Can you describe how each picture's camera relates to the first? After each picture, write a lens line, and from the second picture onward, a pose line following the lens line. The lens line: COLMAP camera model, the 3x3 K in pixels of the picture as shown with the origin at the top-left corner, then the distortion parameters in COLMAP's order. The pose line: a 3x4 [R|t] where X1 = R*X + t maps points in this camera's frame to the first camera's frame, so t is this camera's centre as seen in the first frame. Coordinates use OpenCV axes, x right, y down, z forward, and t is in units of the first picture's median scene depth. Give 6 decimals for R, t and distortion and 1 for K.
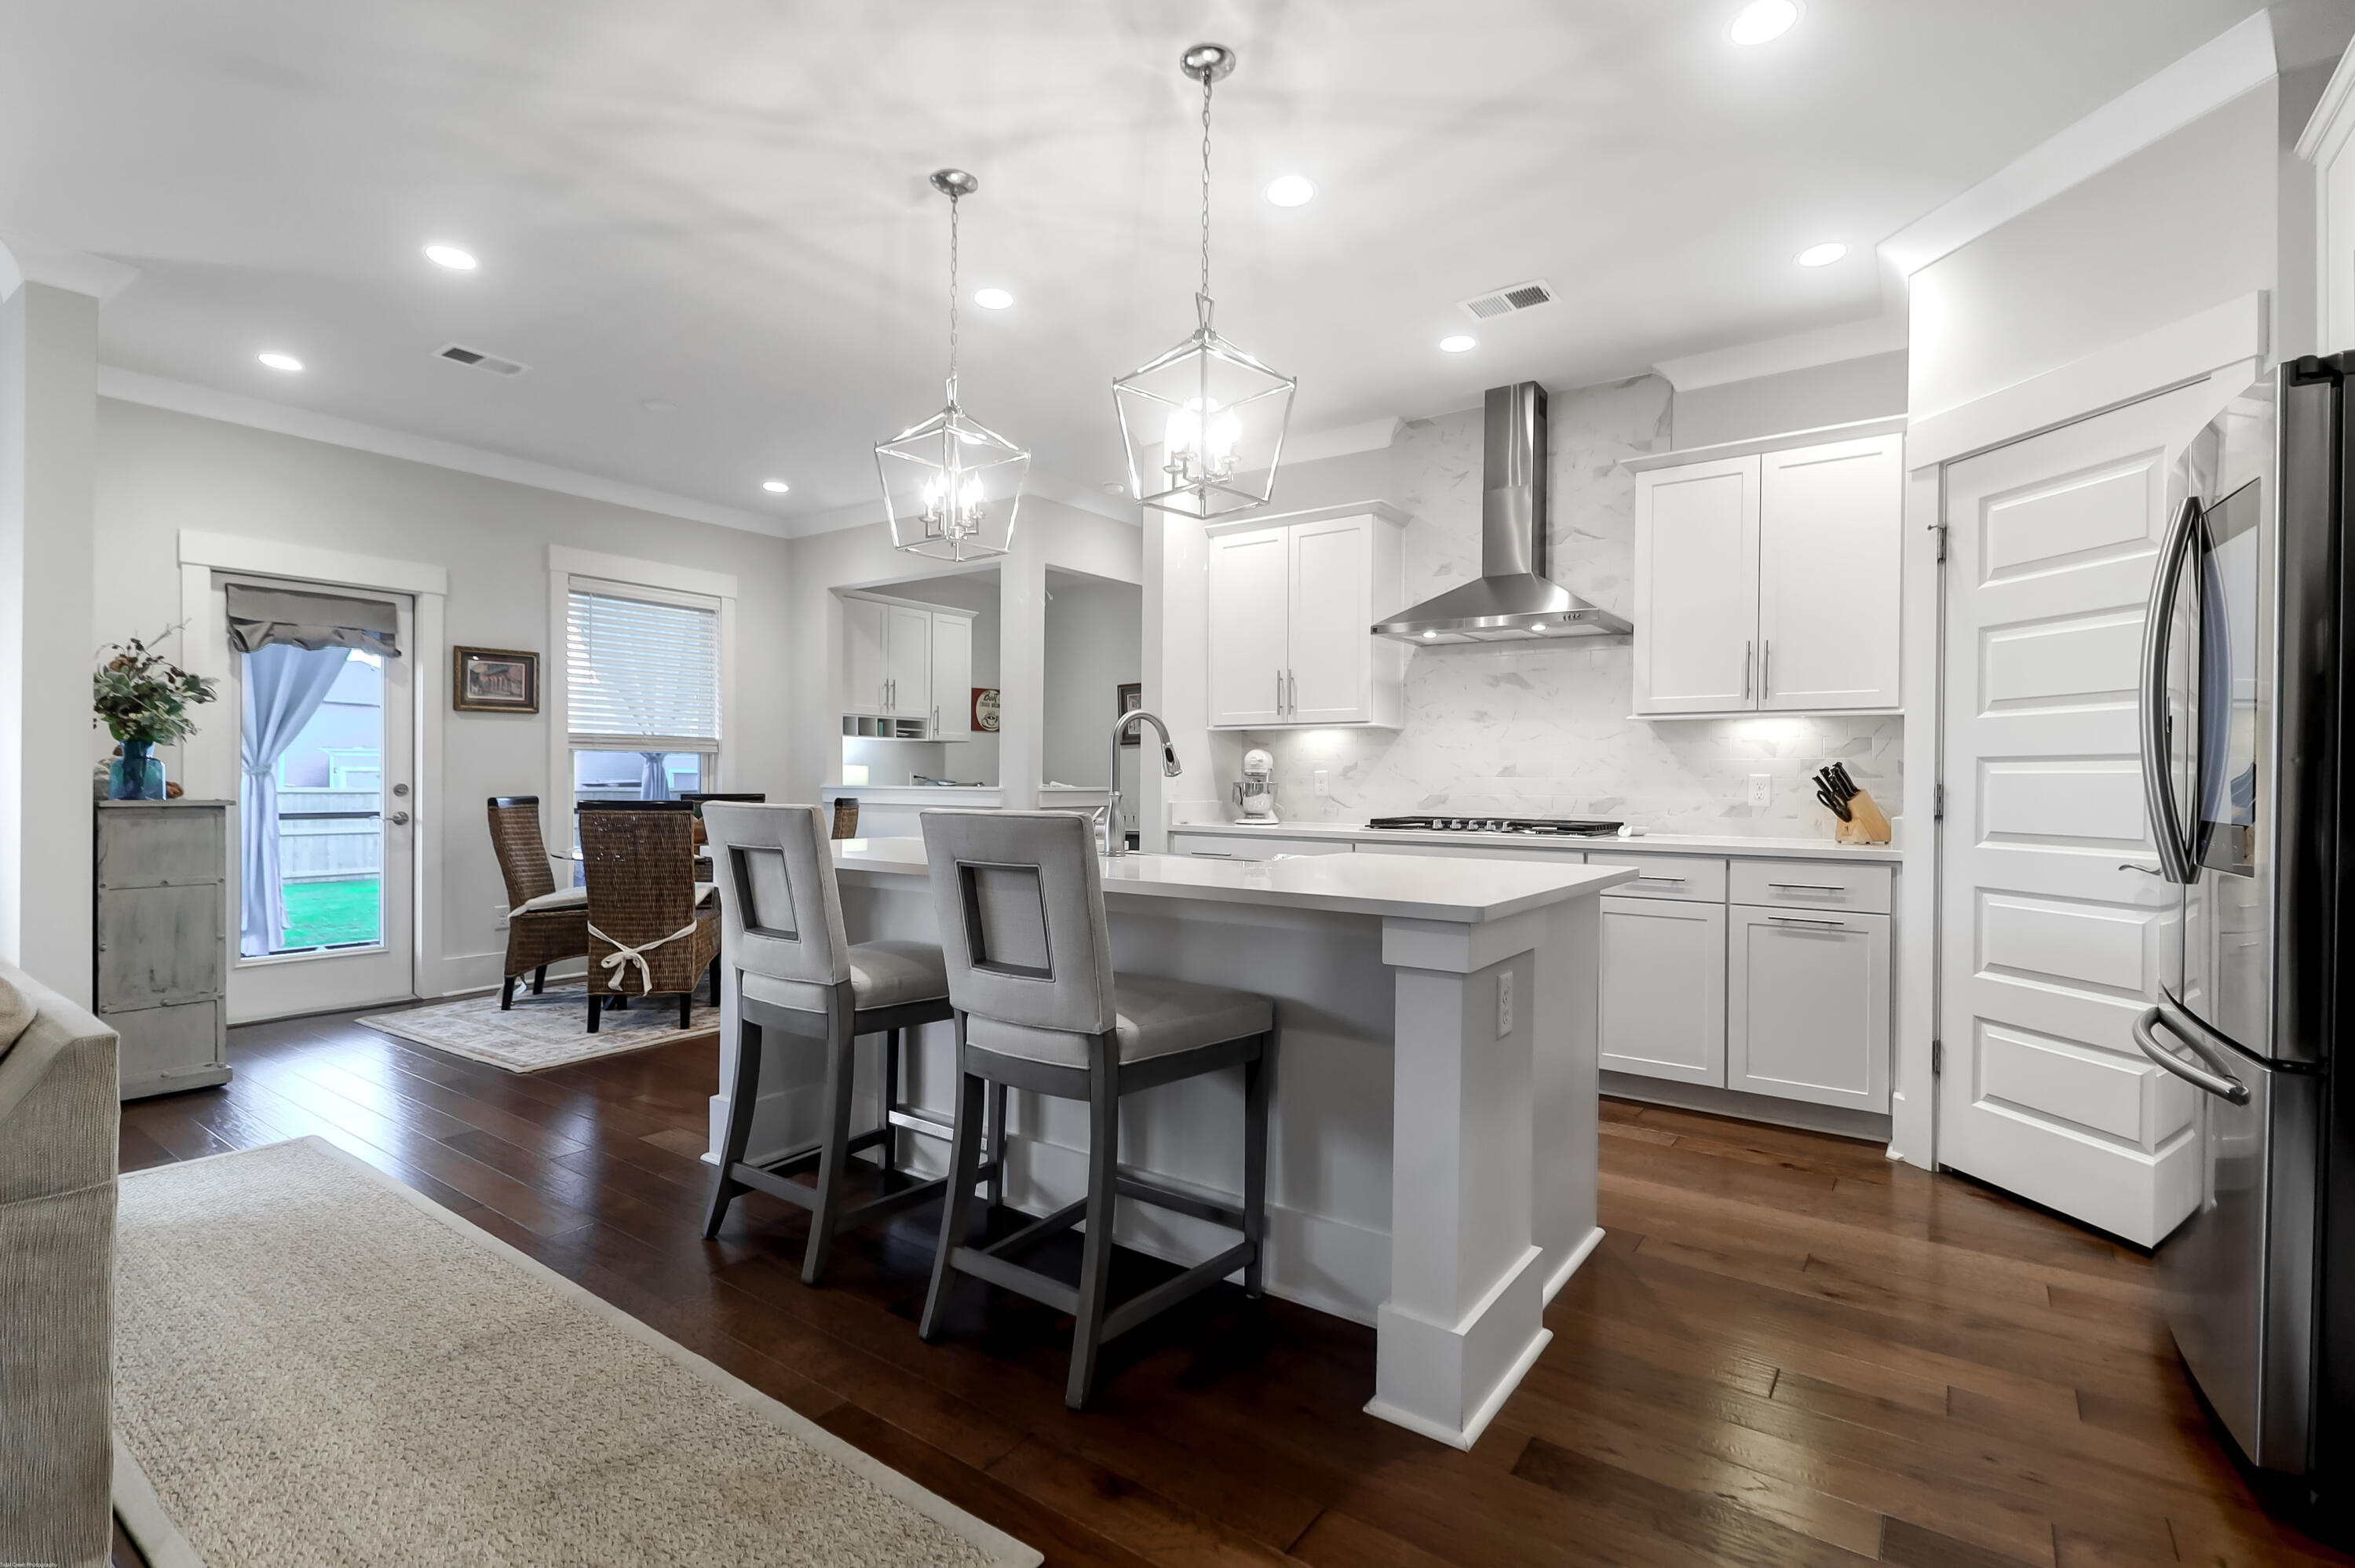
lens RADIAL K [[1077.4, 0, 1176.6], [0, 1077.4, 787.6], [0, 0, 1]] dist [0.018172, -0.013243]
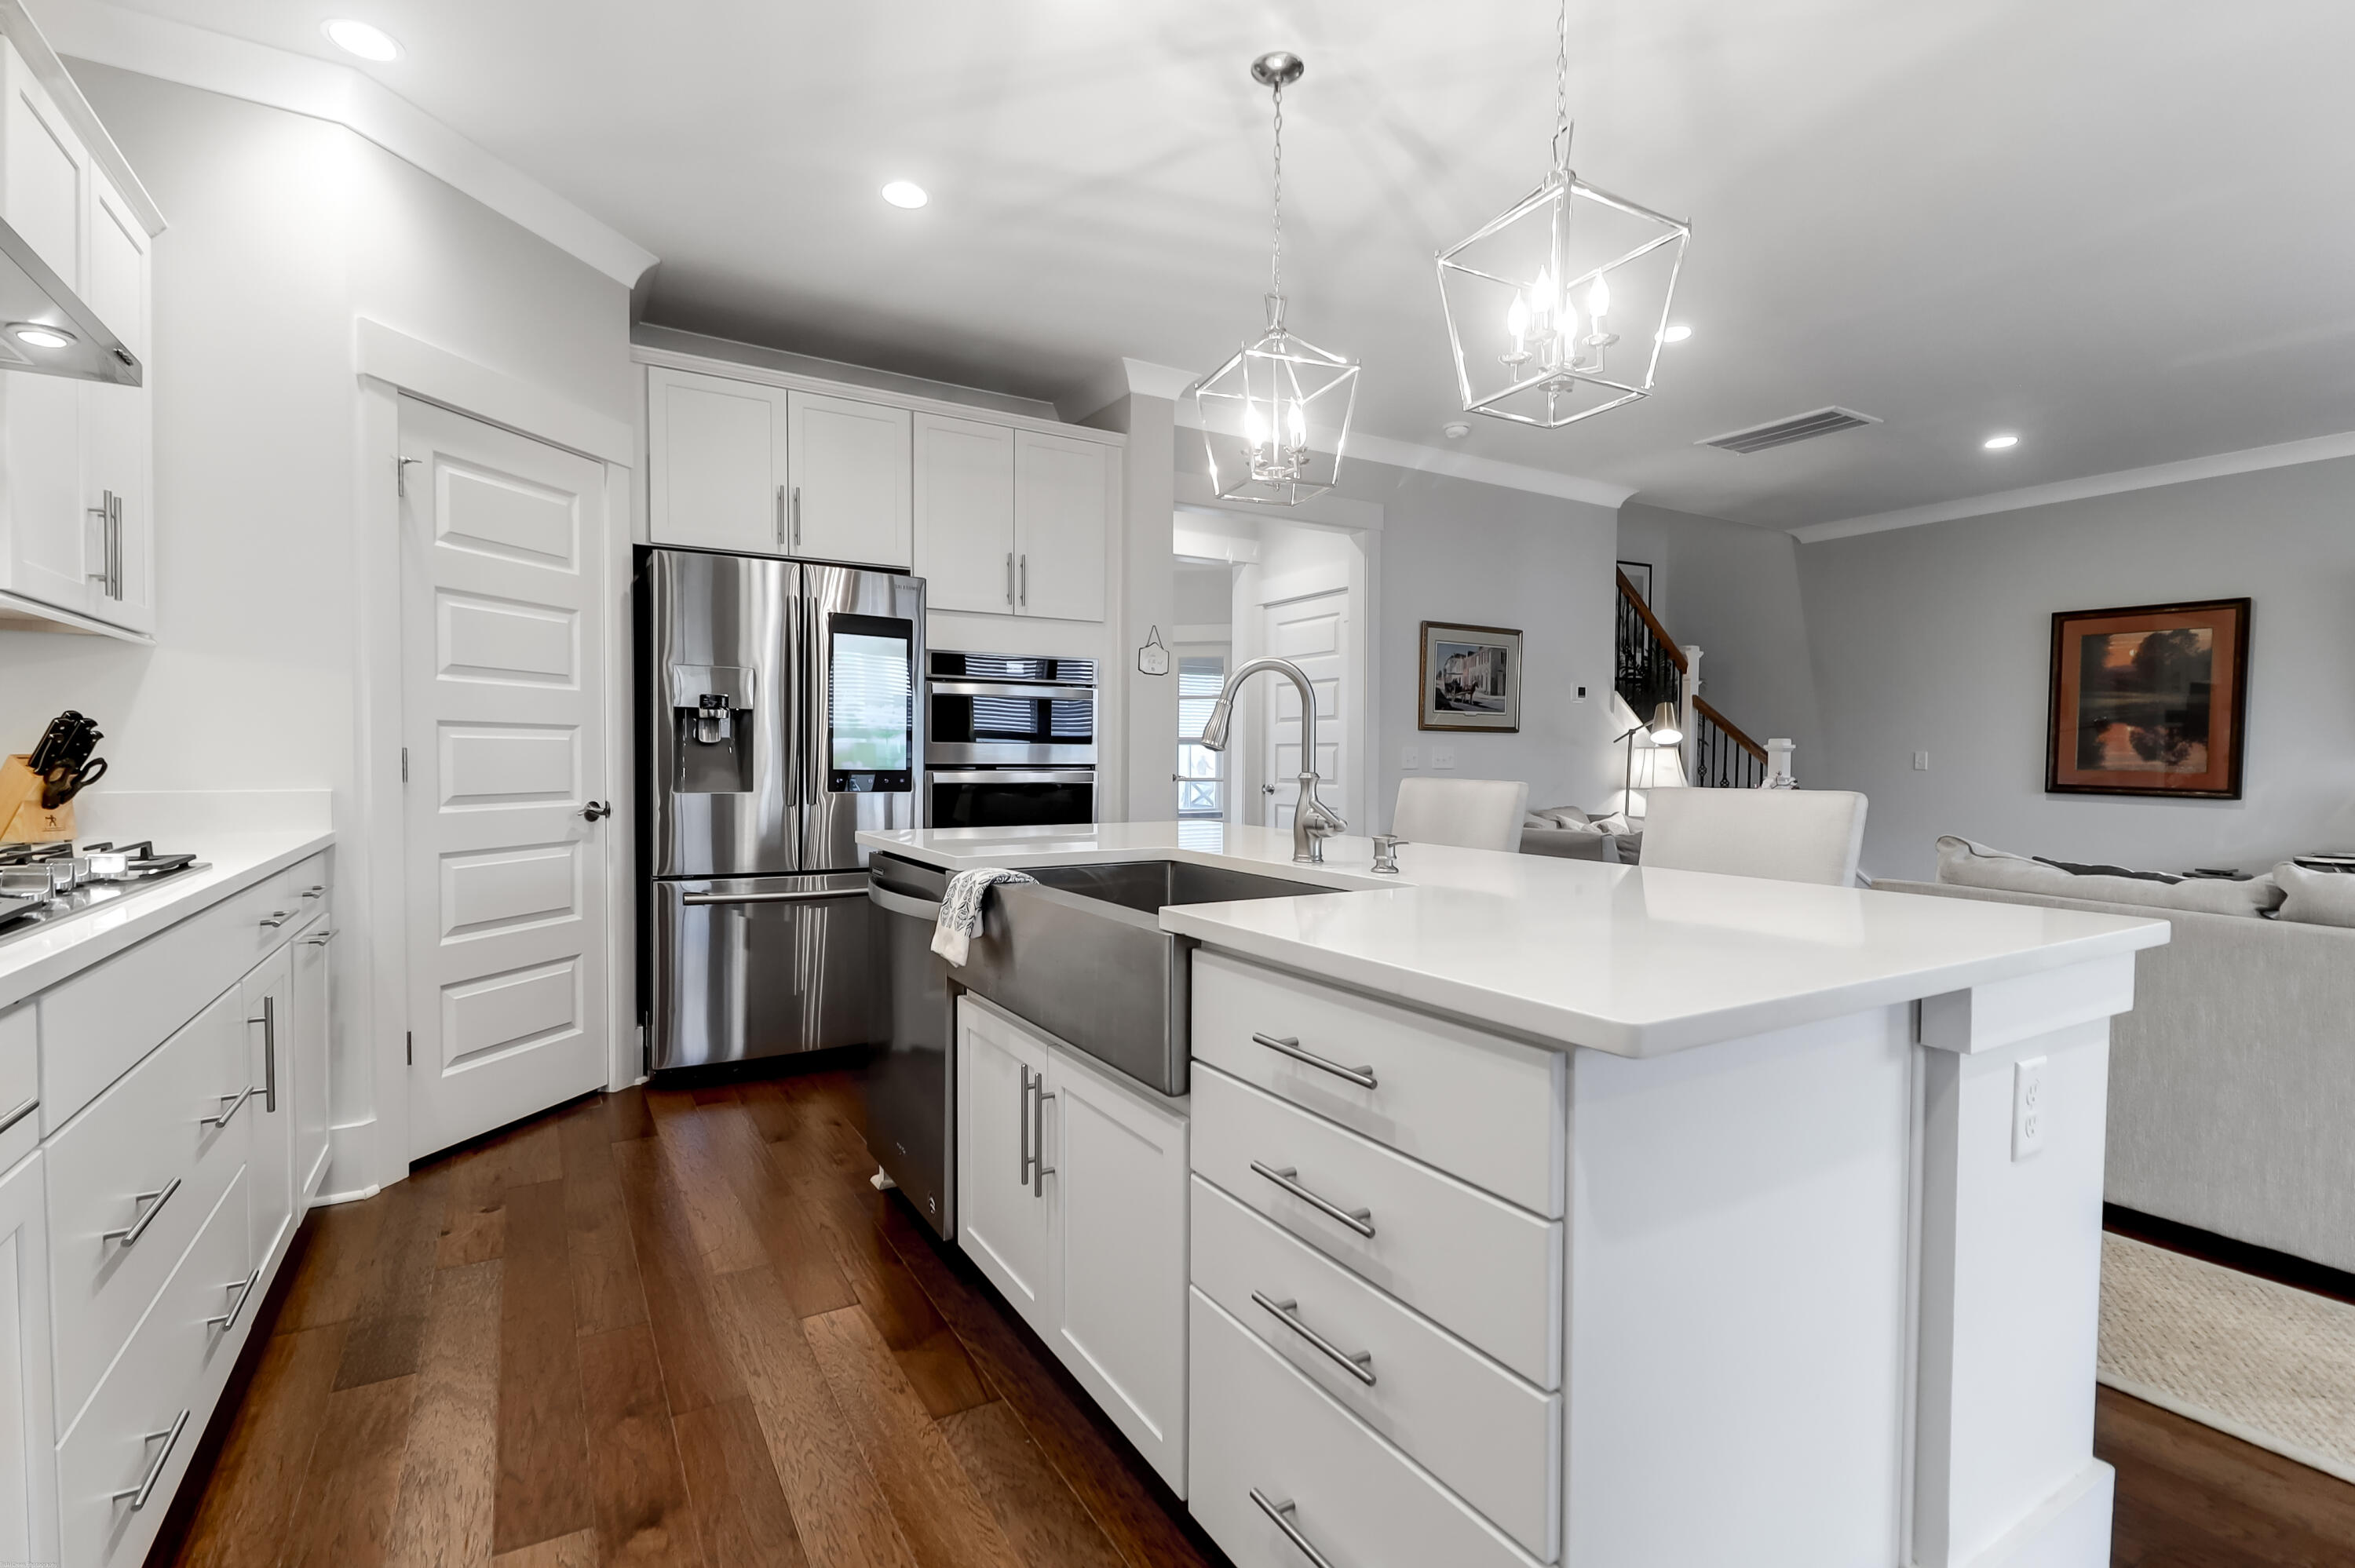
lens RADIAL K [[1077.4, 0, 1175.3], [0, 1077.4, 787.9], [0, 0, 1]] dist [0.018172, -0.013243]
pose [[-0.919982, -0.025784, 0.391112, -0.179741], [-0.010688, 0.999113, 0.040727, -0.010337], [-0.391815, 0.033288, -0.919442, 1.182785]]
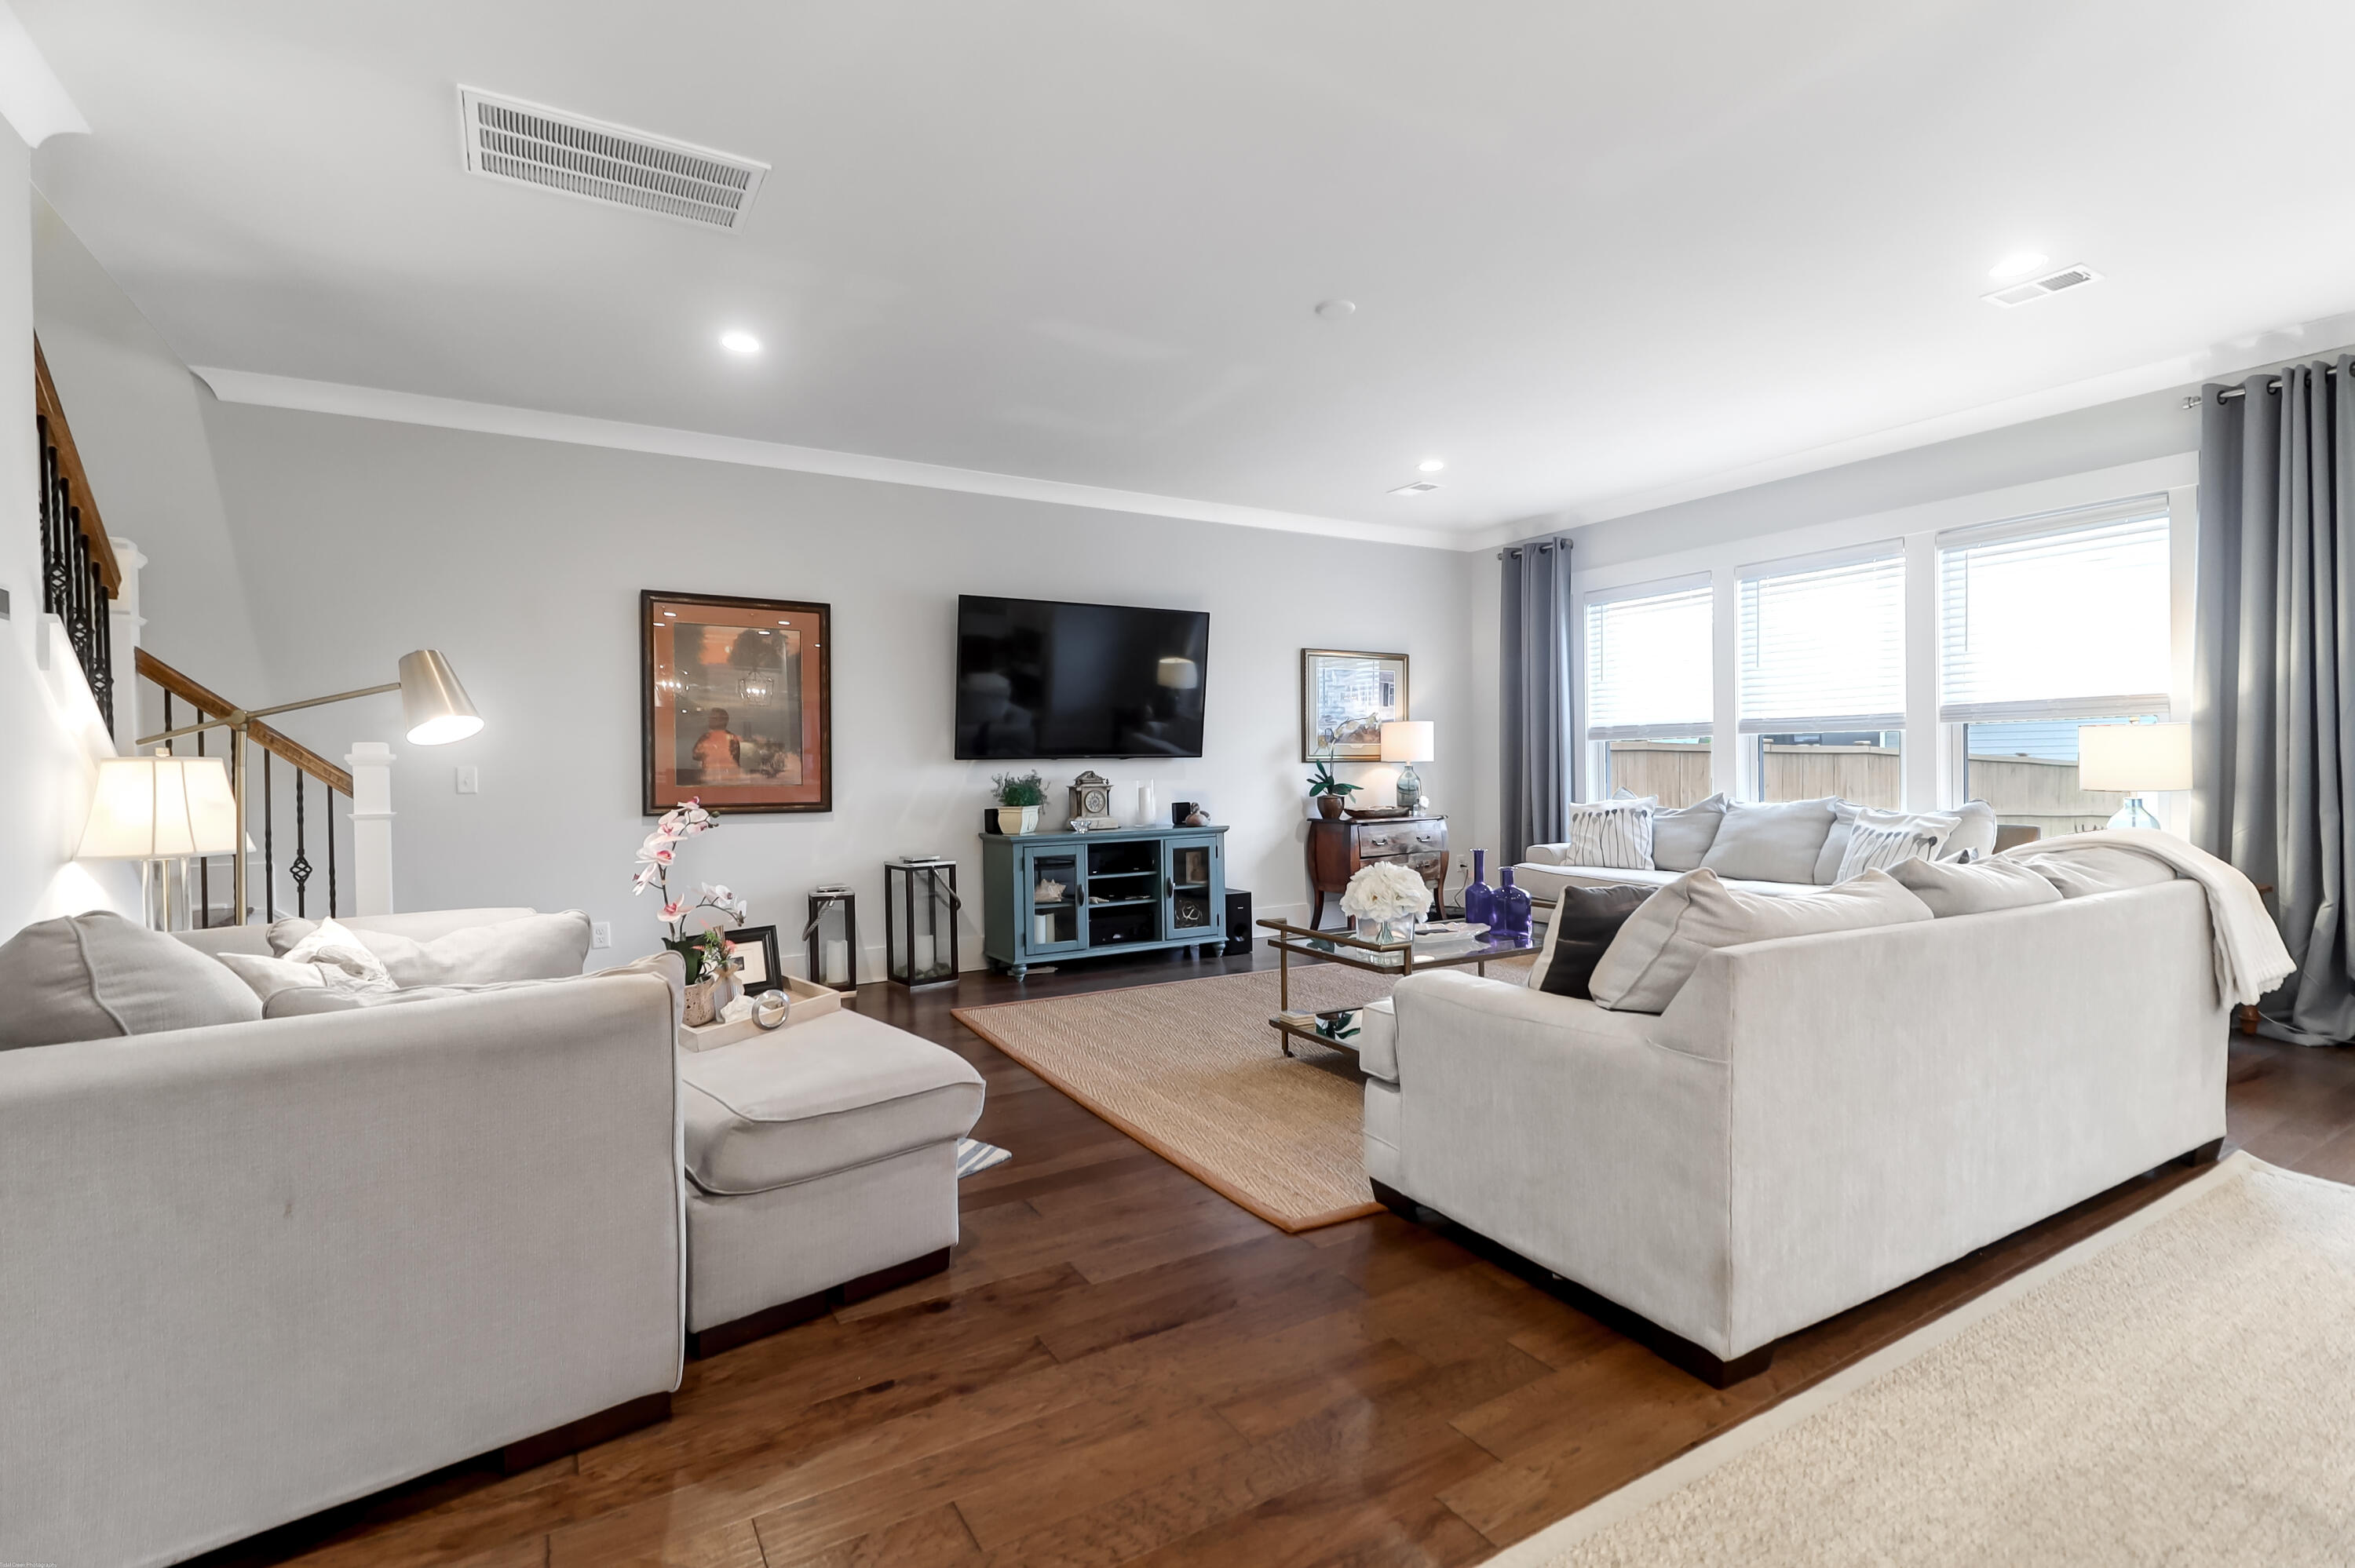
lens RADIAL K [[1077.4, 0, 1180.6], [0, 1077.4, 787.7], [0, 0, 1]] dist [0.018172, -0.013243]
pose [[-0.390177, 0.016305, -0.920595, 0.171792], [0.005997, 0.999867, 0.015167, -0.000978], [0.920720, 0.000397, -0.390223, 0.298768]]
